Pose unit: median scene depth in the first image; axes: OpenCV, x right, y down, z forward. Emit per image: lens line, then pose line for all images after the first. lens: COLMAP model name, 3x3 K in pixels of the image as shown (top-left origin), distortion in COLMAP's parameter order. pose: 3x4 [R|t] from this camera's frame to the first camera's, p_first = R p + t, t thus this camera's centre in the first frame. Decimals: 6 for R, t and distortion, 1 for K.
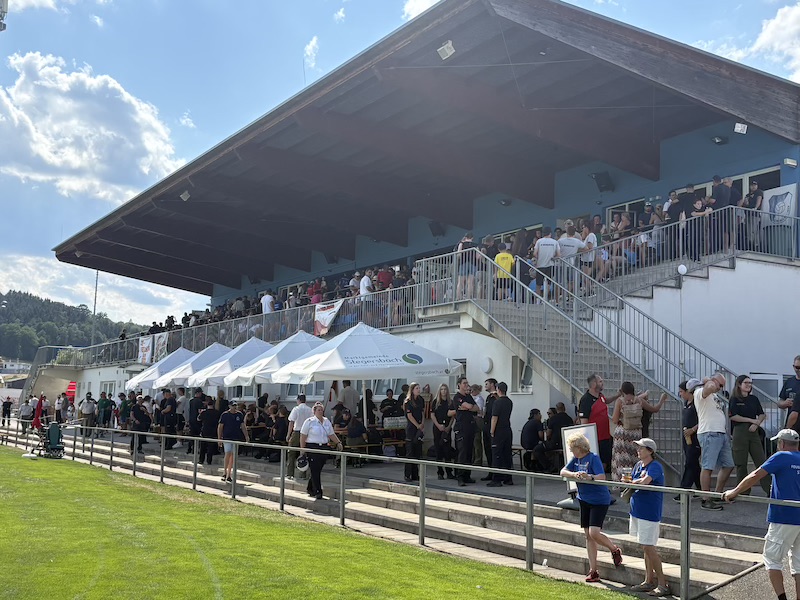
lens RADIAL K [[895.5, 0, 400.0], [0, 895.5, 300.0], [0, 0, 1]] dist [0.078788, -0.043773]
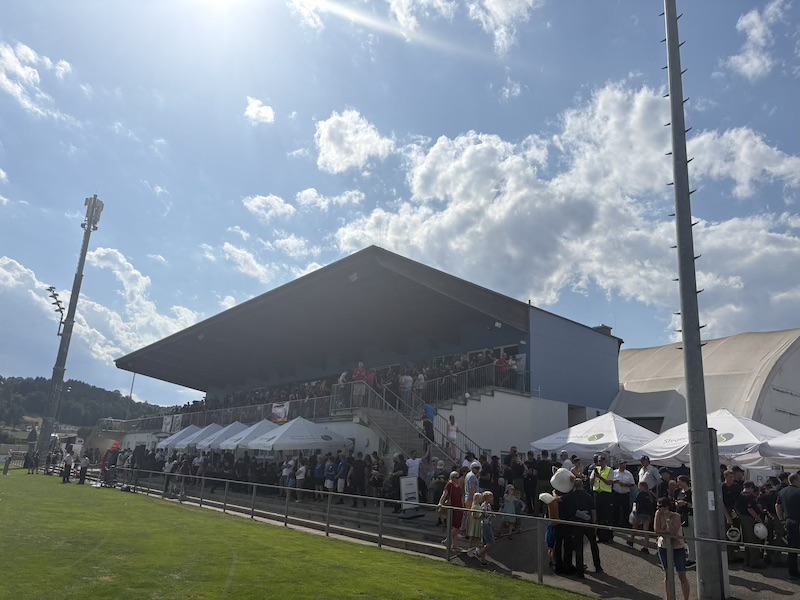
lens RADIAL K [[616.0, 0, 400.0], [0, 616.0, 300.0], [0, 0, 1]] dist [0.003516, 0.006545]
pose [[0.989004, 0.064136, 0.133258, -0.022826], [-0.045137, 0.988981, -0.140994, -0.042083], [-0.140832, 0.133429, 0.981001, -0.307716]]
